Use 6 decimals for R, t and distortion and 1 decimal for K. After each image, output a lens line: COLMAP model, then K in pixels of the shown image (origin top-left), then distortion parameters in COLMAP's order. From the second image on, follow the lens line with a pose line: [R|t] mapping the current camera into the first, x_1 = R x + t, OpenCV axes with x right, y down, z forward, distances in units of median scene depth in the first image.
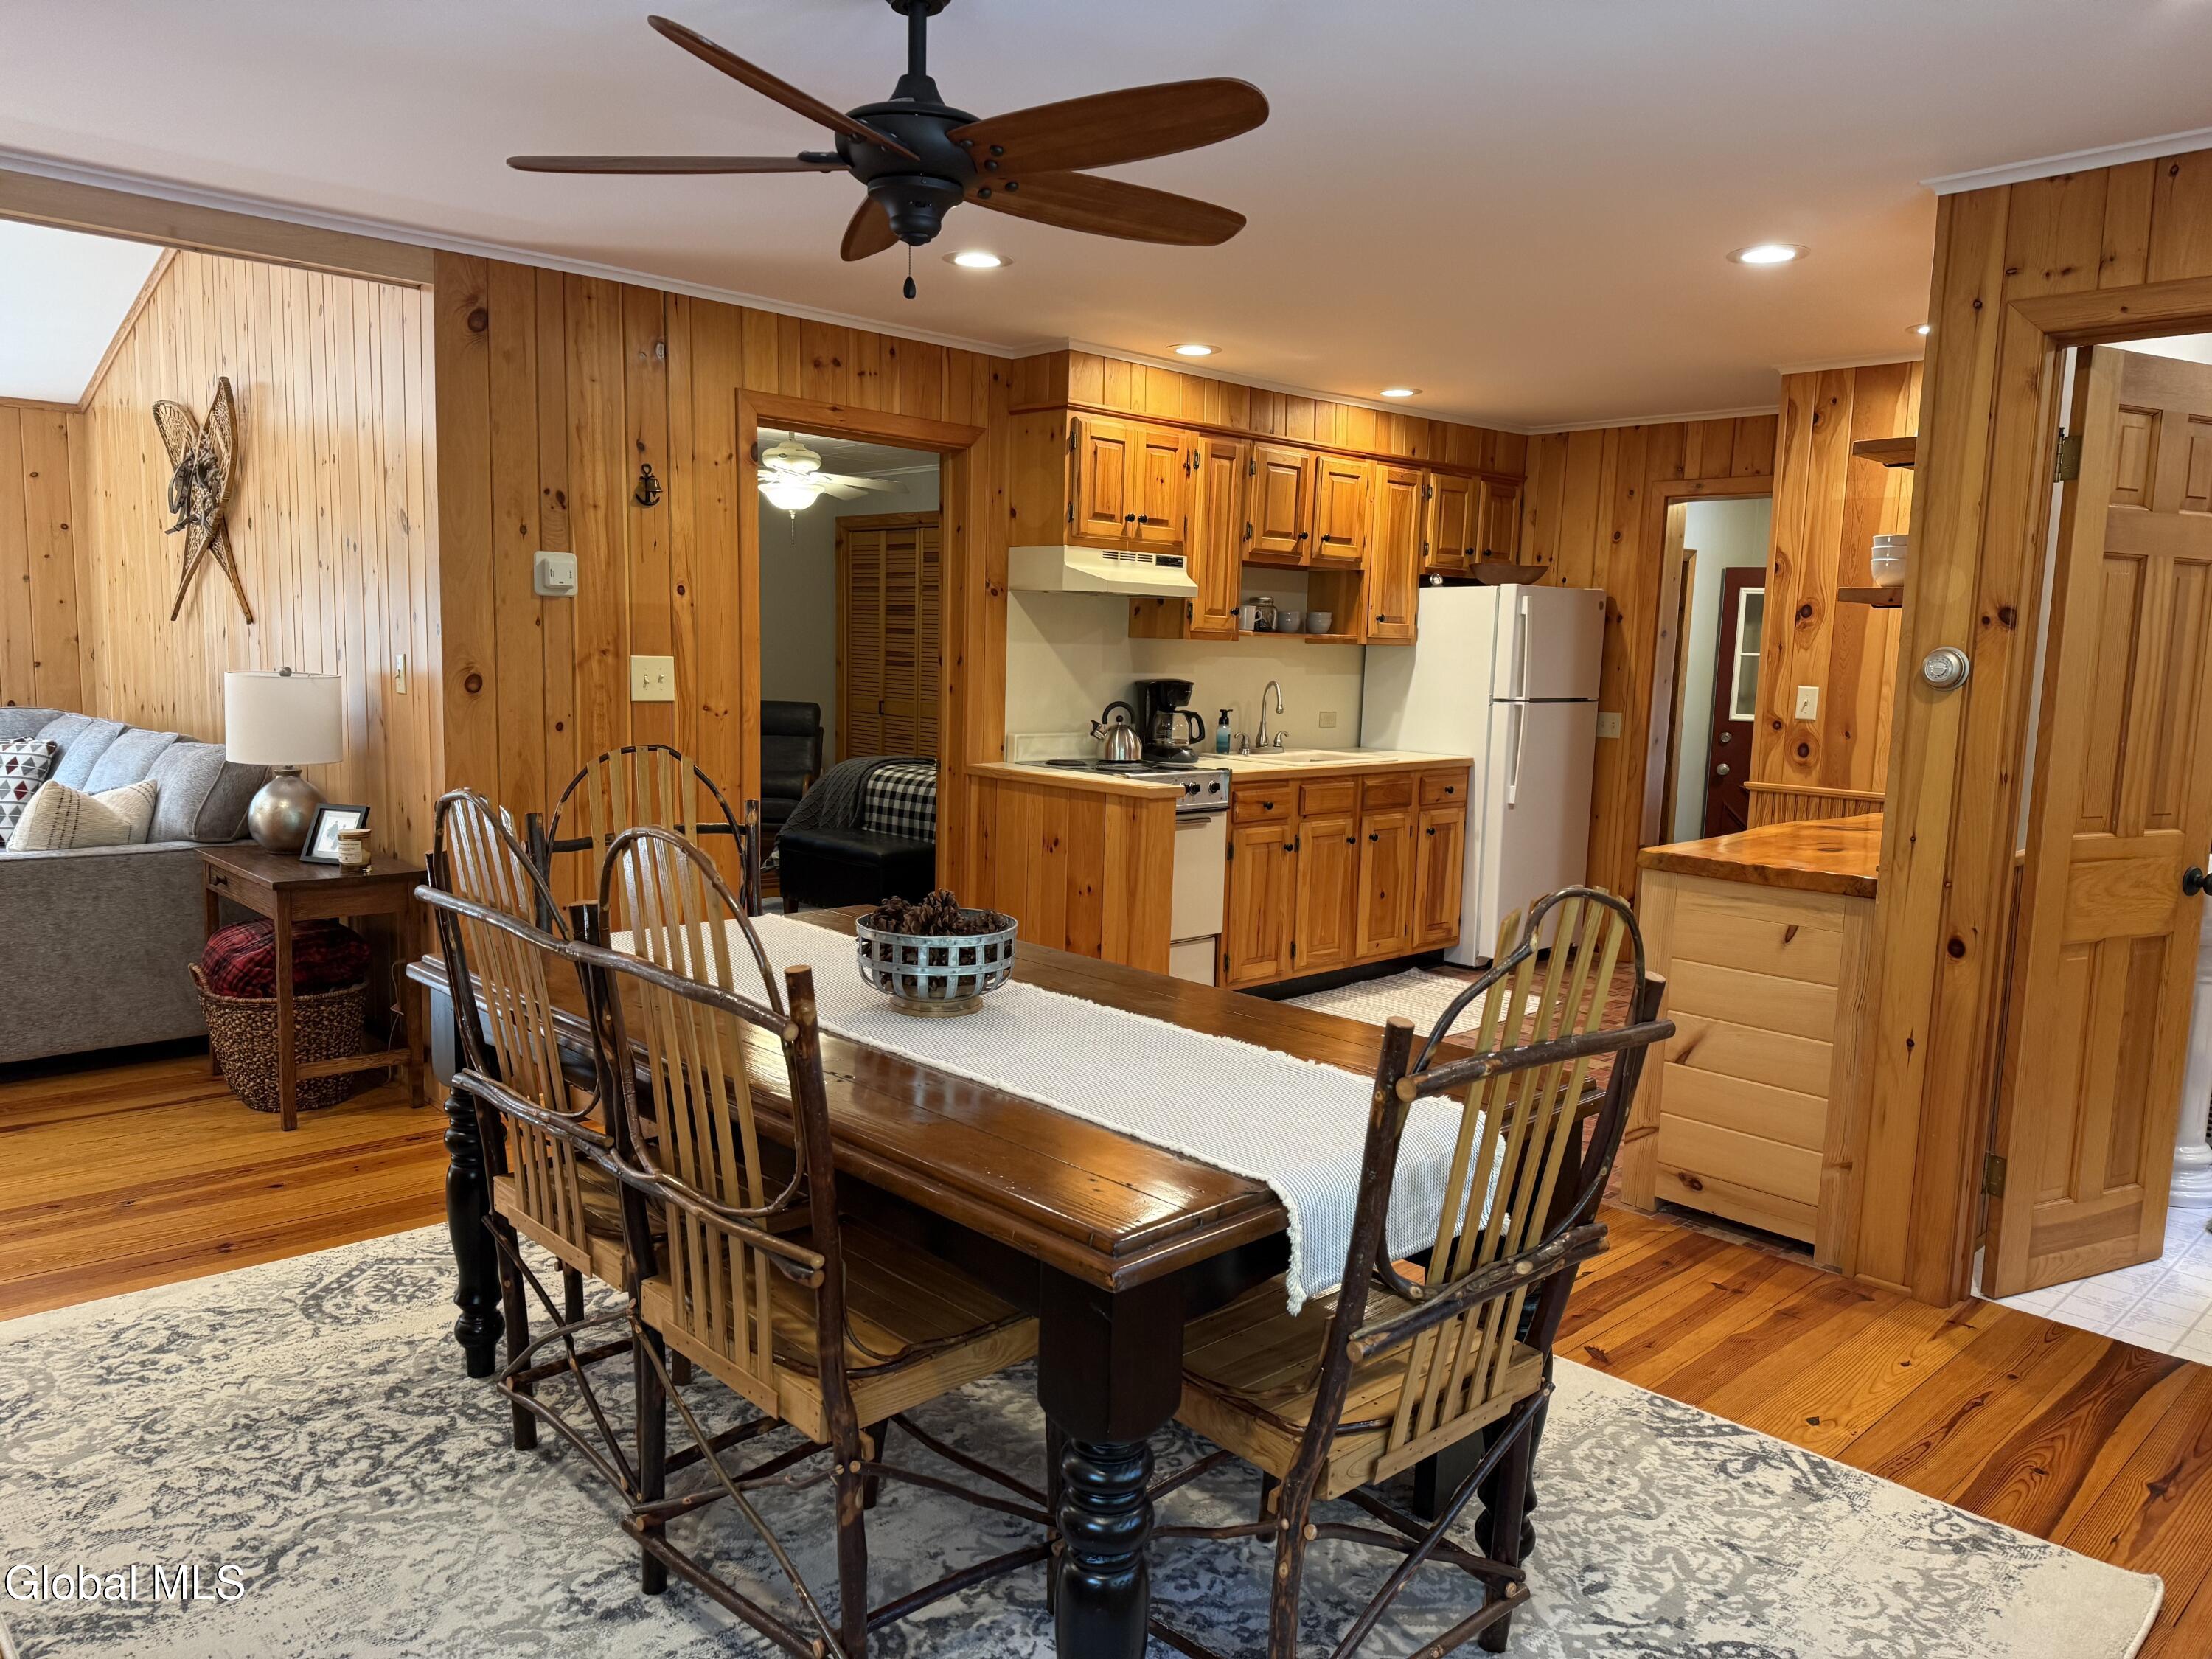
lens RADIAL K [[1539.8, 0, 1110.8], [0, 1539.8, 846.0], [0, 0, 1]] dist [0.058509, -0.064333]
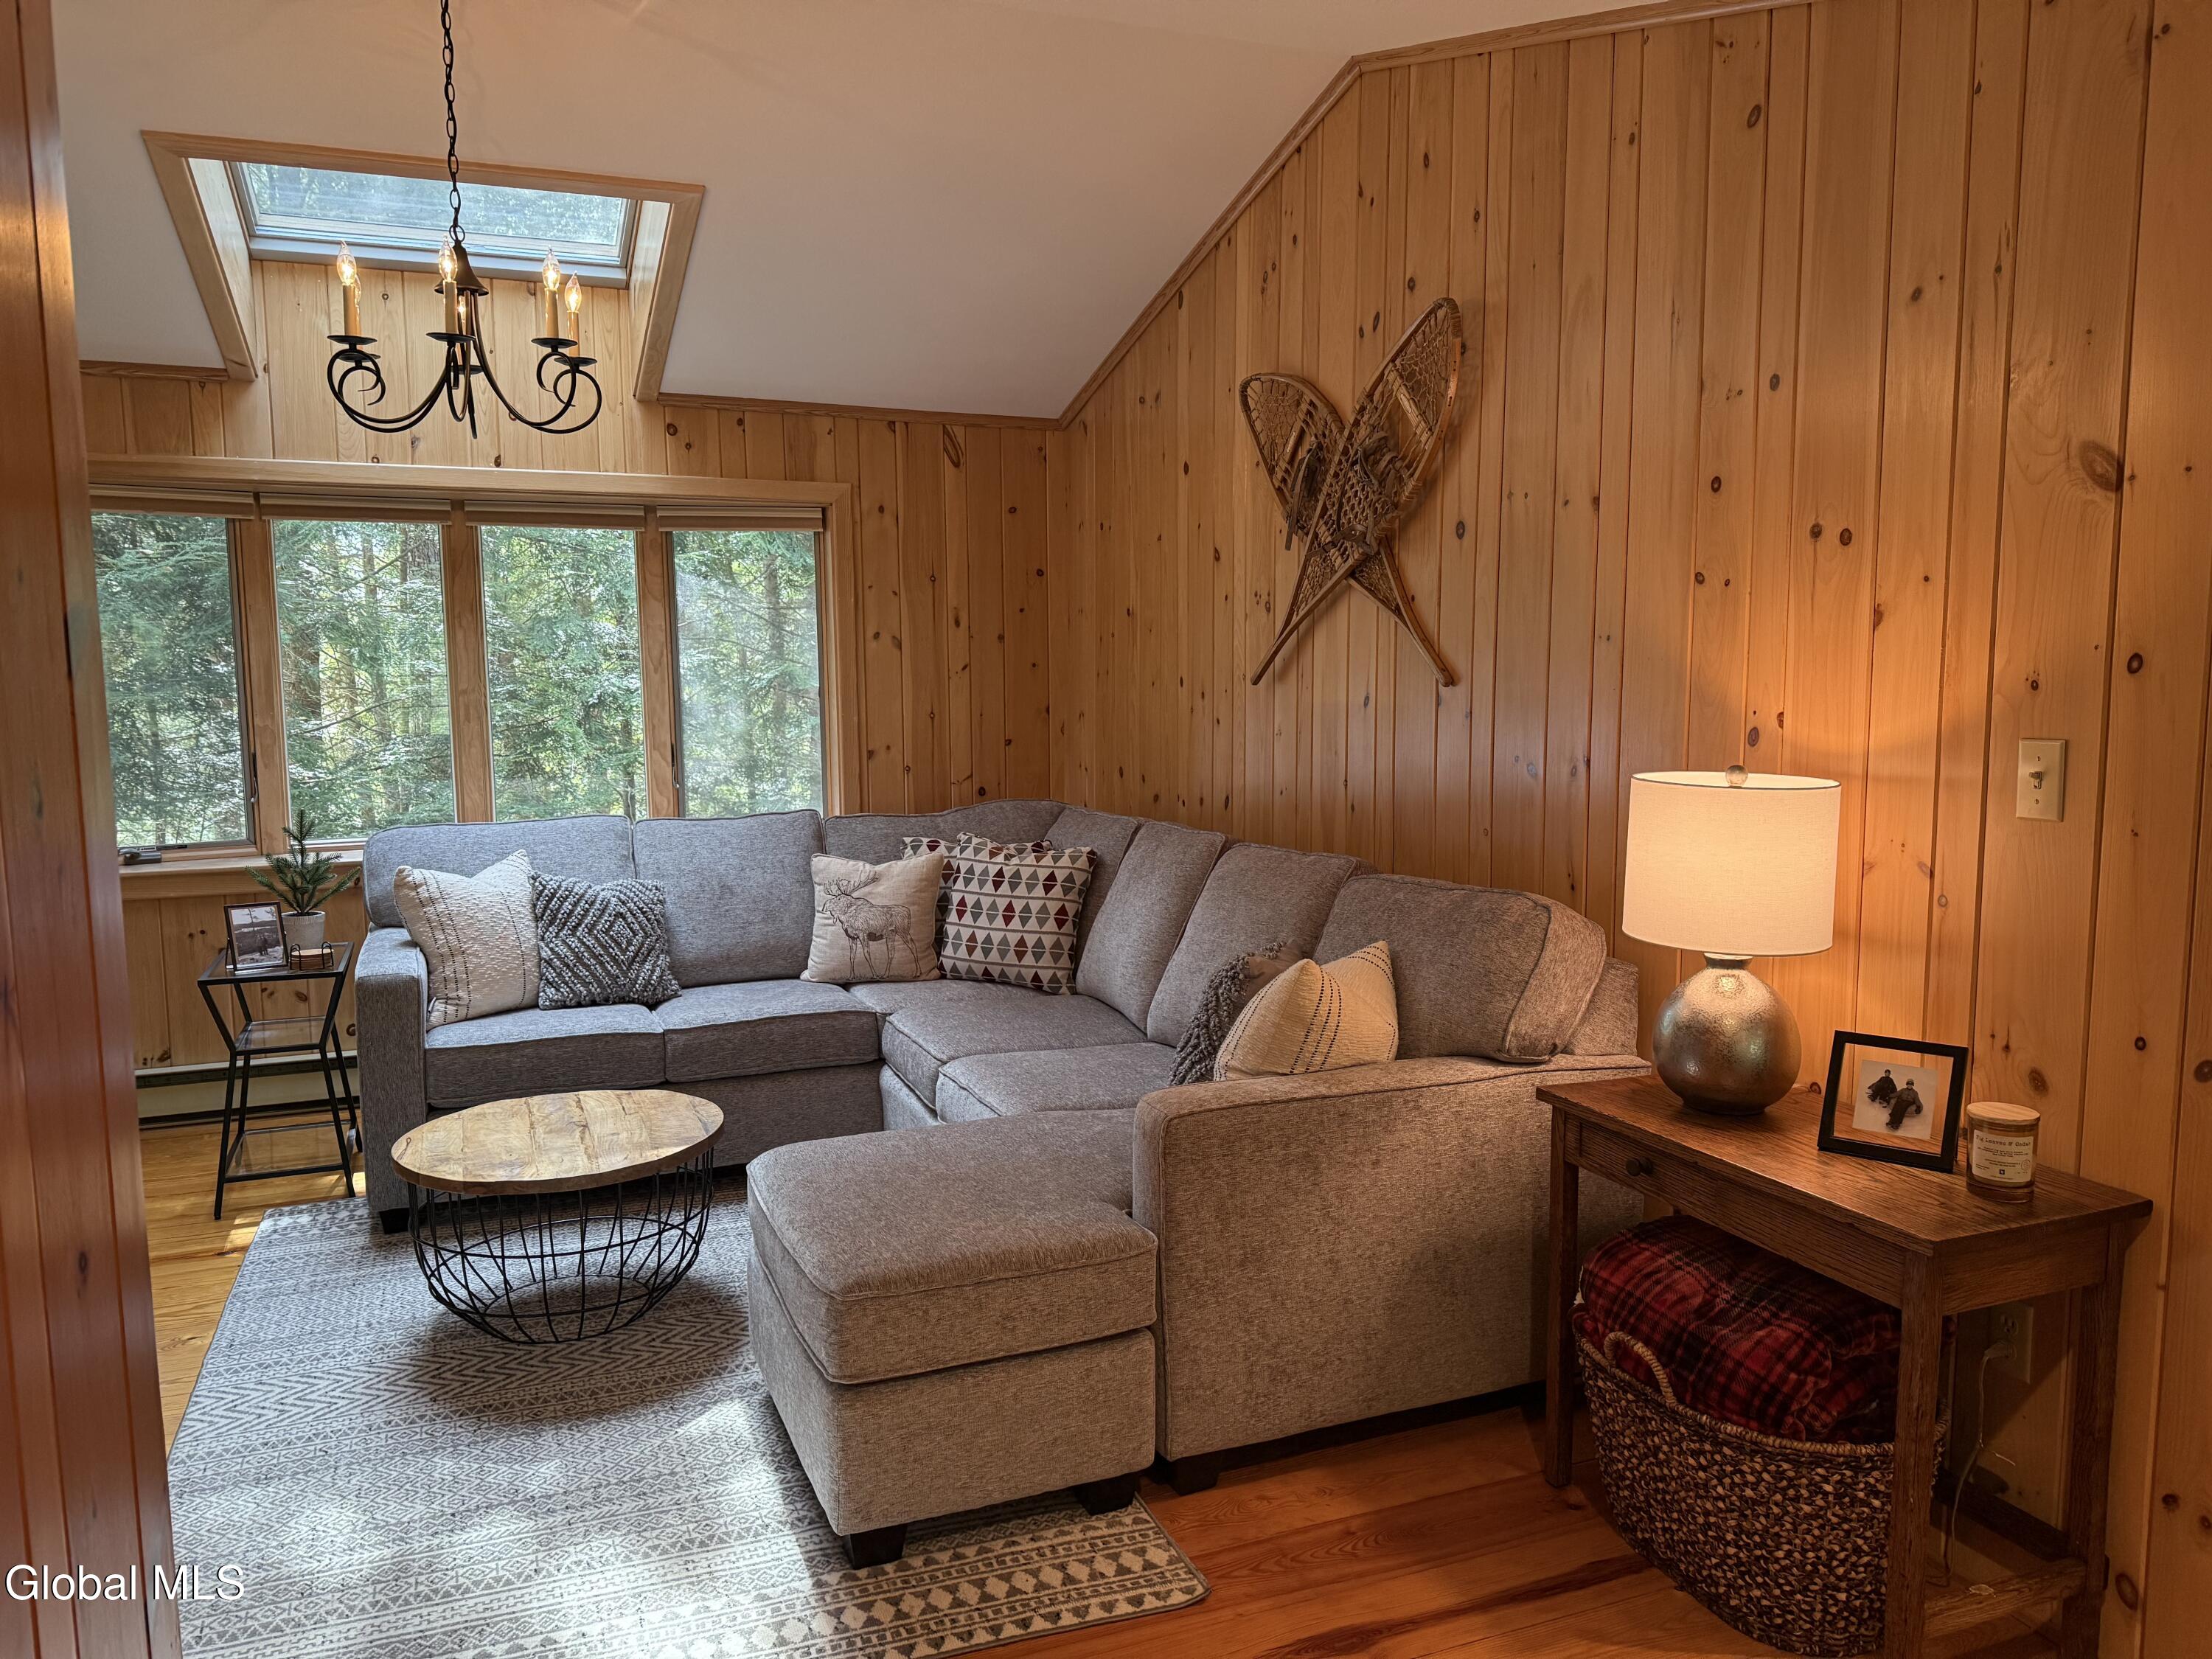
lens RADIAL K [[1539.8, 0, 1111.3], [0, 1539.8, 826.5], [0, 0, 1]] dist [0.058509, -0.064333]
pose [[0.931100, 0.003448, -0.364748, -0.783811], [-0.015214, 0.999452, -0.029390, -0.110052], [0.364447, 0.032914, 0.930642, 0.618151]]
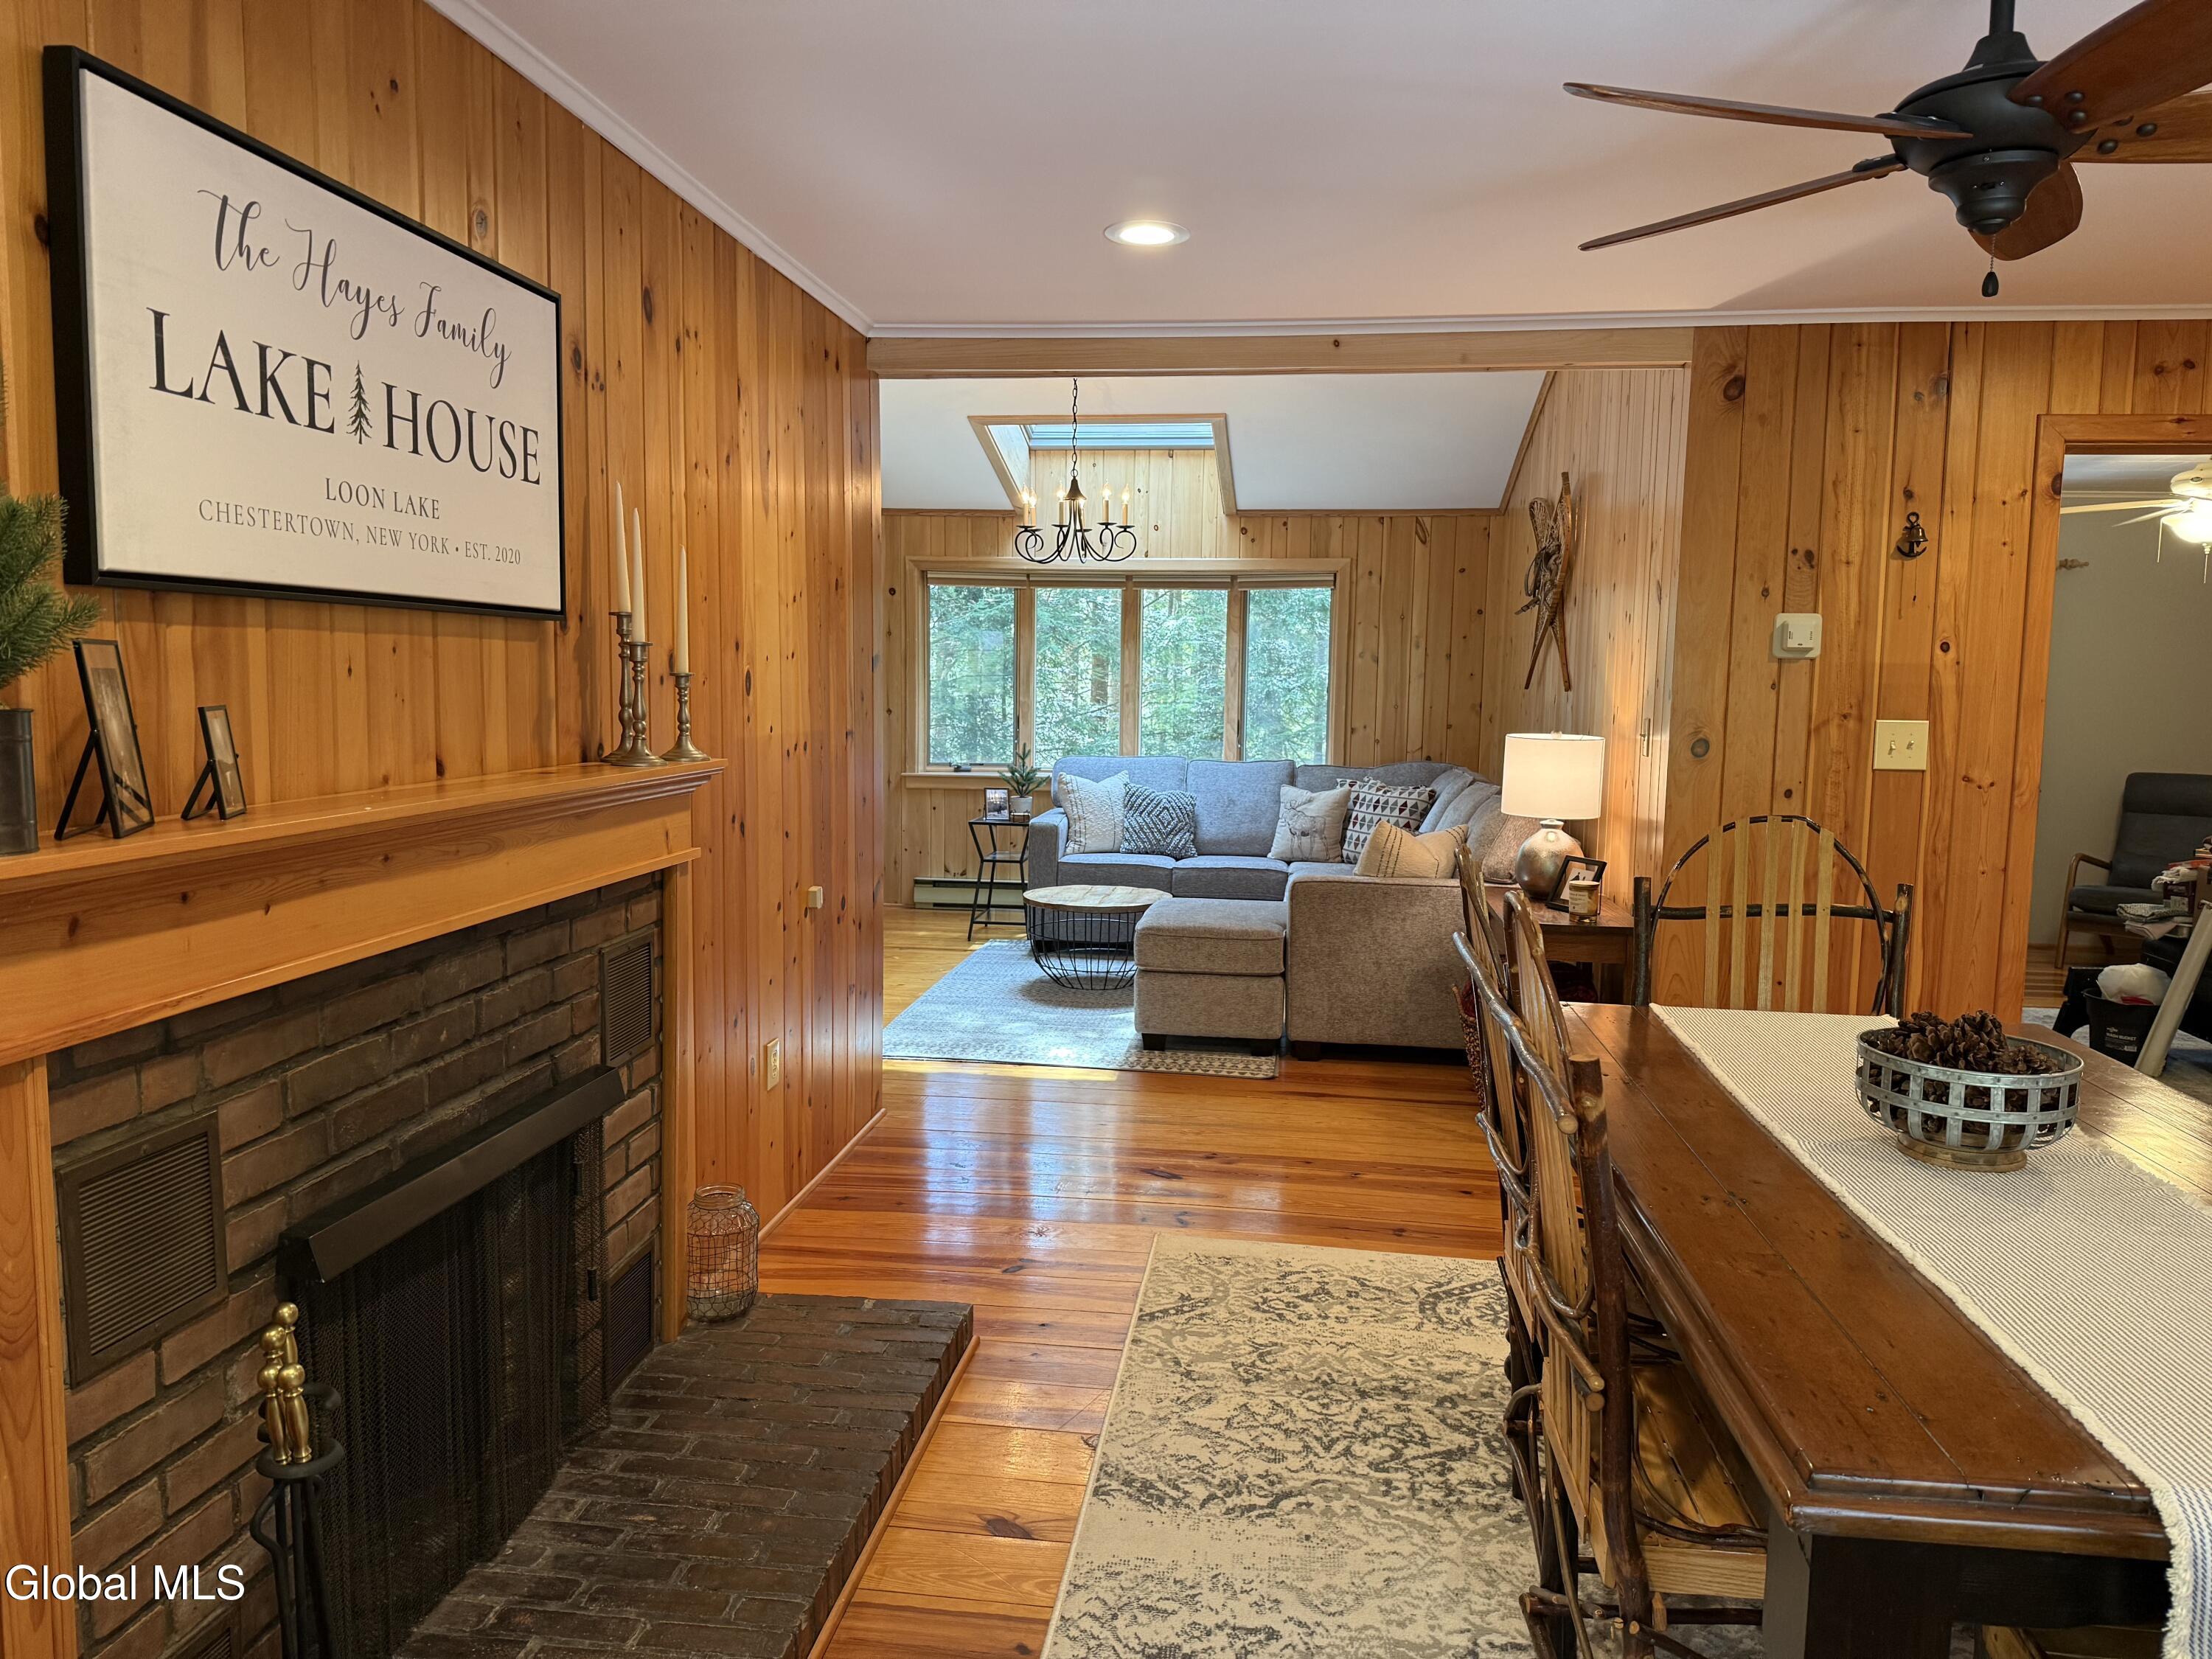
lens RADIAL K [[1539.8, 0, 1111.4], [0, 1539.8, 827.5], [0, 0, 1]] dist [0.058509, -0.064333]
pose [[0.630336, 0.059932, -0.774006, 0.182769], [-0.099552, 0.995024, -0.004028, -0.015147], [0.769913, 0.079593, 0.633166, 0.100155]]
